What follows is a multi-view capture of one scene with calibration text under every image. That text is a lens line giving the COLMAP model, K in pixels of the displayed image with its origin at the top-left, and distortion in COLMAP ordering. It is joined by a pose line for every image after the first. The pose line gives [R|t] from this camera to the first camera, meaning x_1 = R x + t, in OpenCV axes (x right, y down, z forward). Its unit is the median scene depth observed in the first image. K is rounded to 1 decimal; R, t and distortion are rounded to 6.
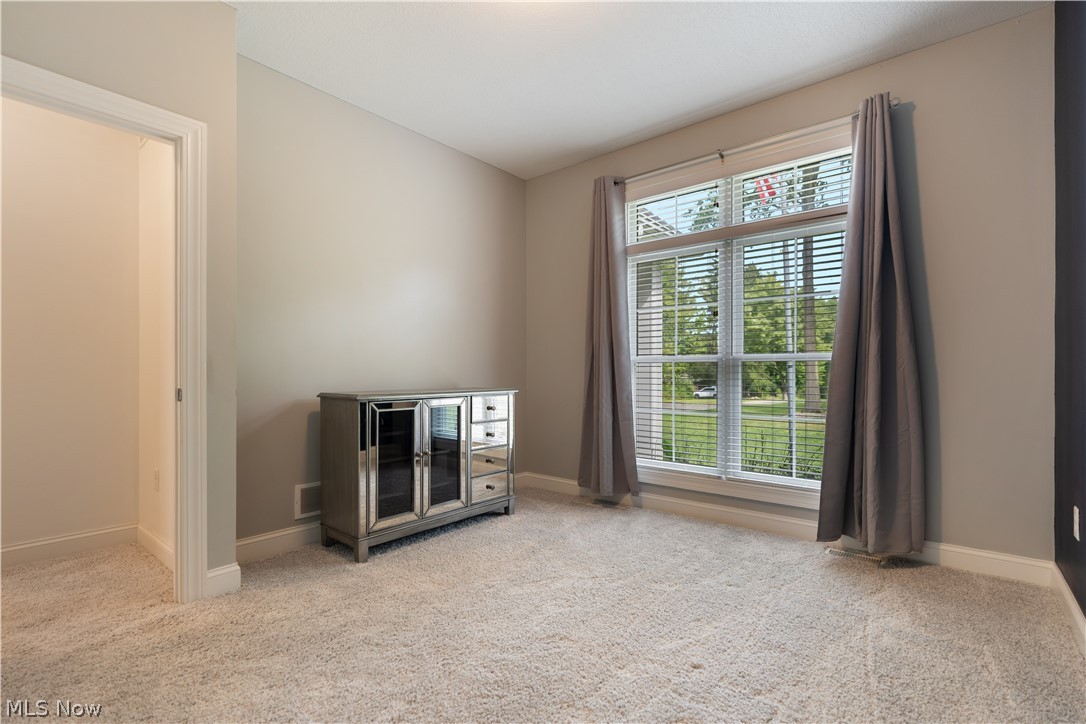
lens RADIAL K [[485.7, 0, 544.3], [0, 485.7, 365.9], [0, 0, 1]] dist [-0.002676, -0.000126]
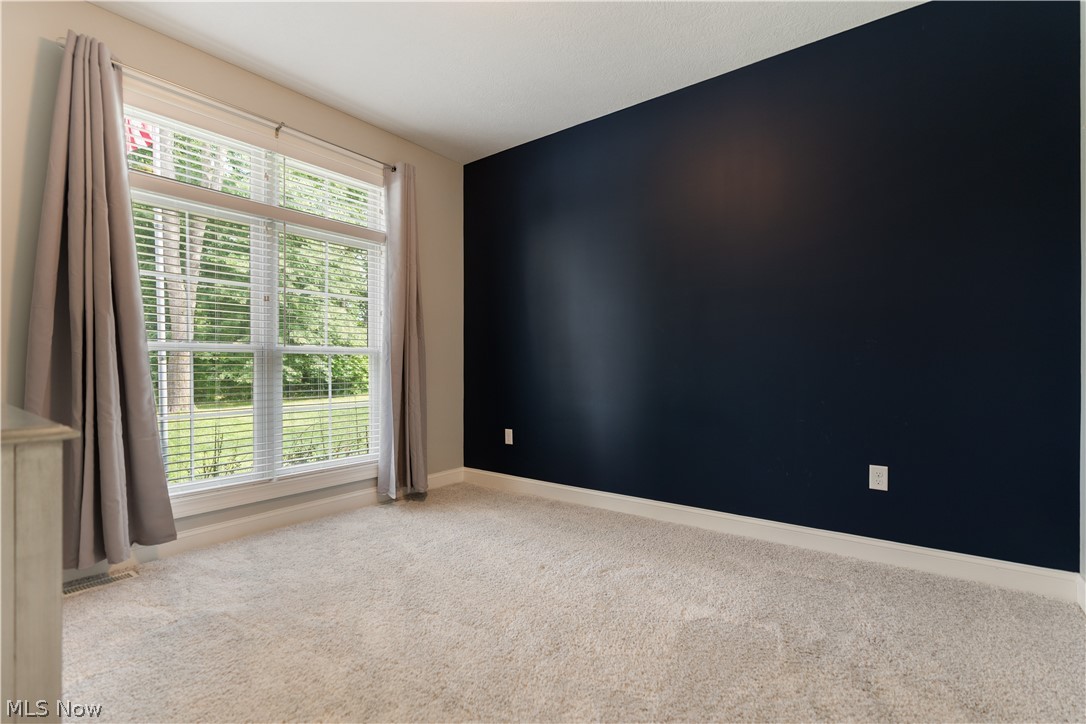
lens RADIAL K [[485.7, 0, 544.3], [0, 485.7, 365.9], [0, 0, 1]] dist [-0.002676, -0.000126]
pose [[-0.017938, -0.004556, 0.999829, -0.583627], [-0.009311, 0.999947, 0.004390, 0.008091], [-0.999796, -0.009230, -0.017980, 0.534142]]
